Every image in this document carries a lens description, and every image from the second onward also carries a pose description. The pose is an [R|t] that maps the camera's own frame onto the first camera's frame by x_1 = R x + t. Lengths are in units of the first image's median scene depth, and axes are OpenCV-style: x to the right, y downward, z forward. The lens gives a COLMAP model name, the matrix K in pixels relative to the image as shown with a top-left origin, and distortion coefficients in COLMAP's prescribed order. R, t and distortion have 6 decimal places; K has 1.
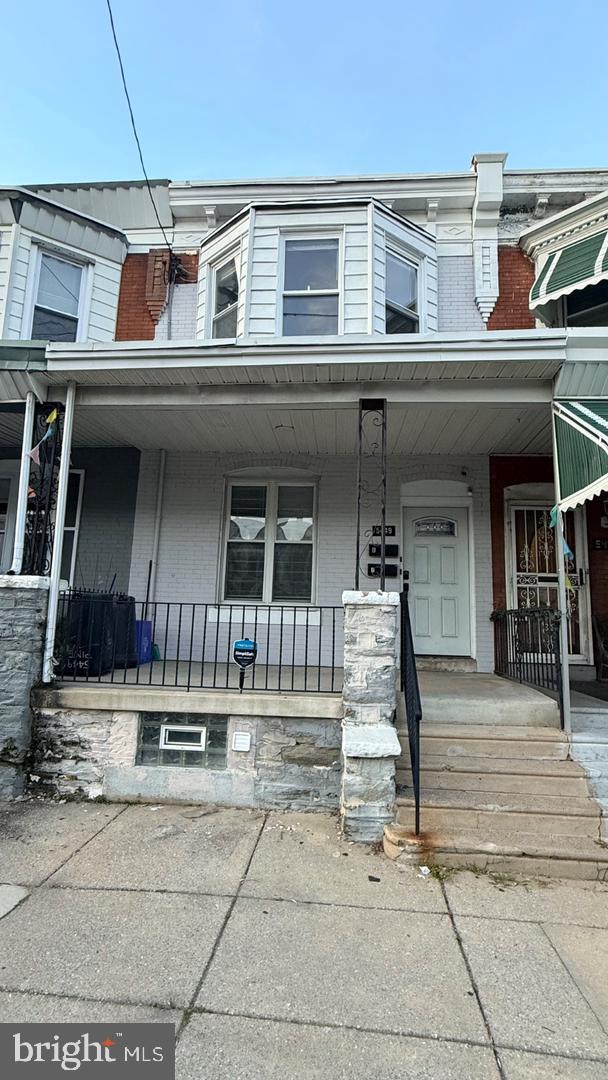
lens RADIAL K [[548.1, 0, 305.0], [0, 548.1, 537.0], [0, 0, 1]] dist [0.000880, 0.001001]
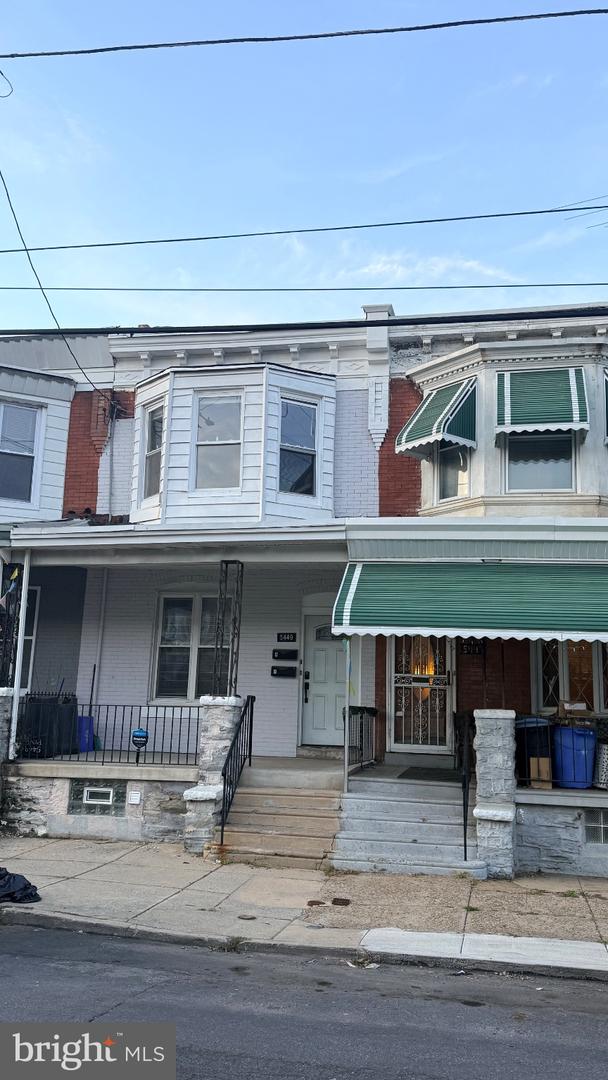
lens RADIAL K [[946.6, 0, 302.5], [0, 946.6, 528.8], [0, 0, 1]] dist [0.132912, -0.052863]
pose [[0.990695, -0.024859, -0.133808, 0.475435], [0.019907, 0.999071, -0.038227, -0.172568], [0.134634, 0.035208, 0.990270, -1.057443]]
